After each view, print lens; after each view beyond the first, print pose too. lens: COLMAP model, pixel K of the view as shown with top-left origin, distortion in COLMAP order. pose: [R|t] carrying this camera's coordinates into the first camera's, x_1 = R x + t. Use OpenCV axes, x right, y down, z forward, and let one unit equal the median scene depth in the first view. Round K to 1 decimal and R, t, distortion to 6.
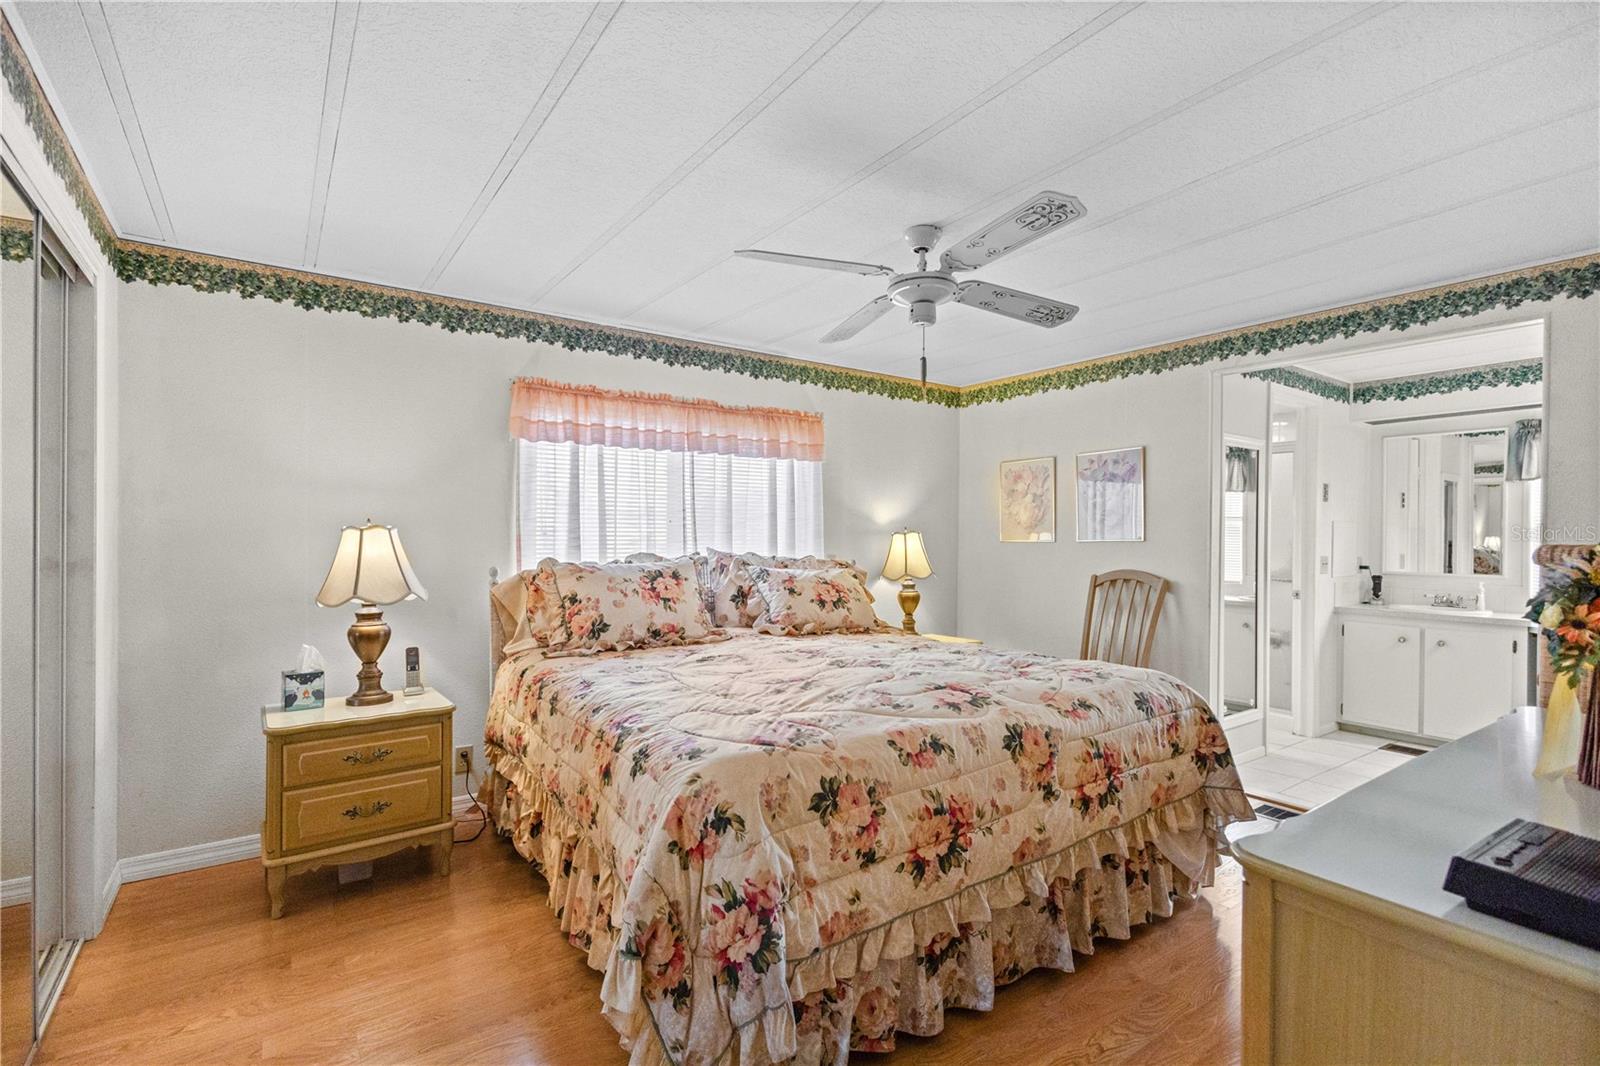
lens RADIAL K [[748.6, 0, 800.0], [0, 748.6, 533.0], [0, 0, 1]] dist [0.002854, -0.000047]
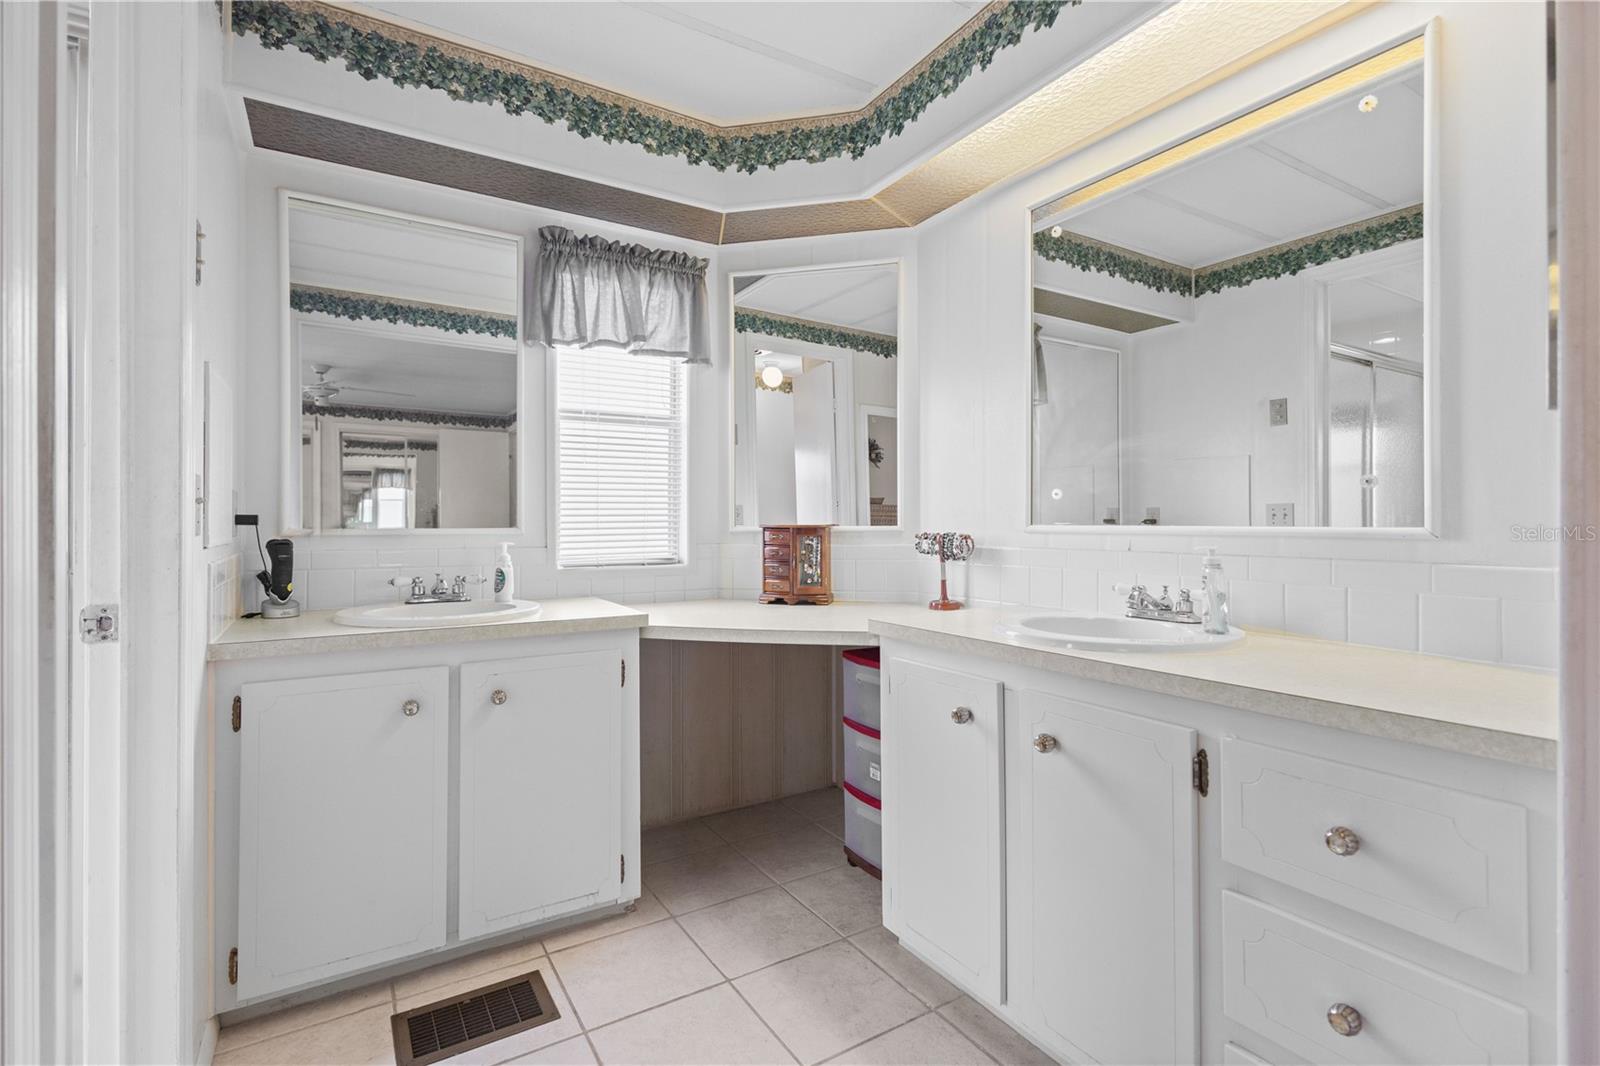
lens RADIAL K [[748.6, 0, 800.0], [0, 748.6, 533.0], [0, 0, 1]] dist [0.002854, -0.000047]
pose [[0.058932, -0.007163, 0.998236, 0.454992], [0.001792, 0.999973, 0.007069, 0.056349], [-0.998260, 0.001372, 0.058944, 0.794916]]
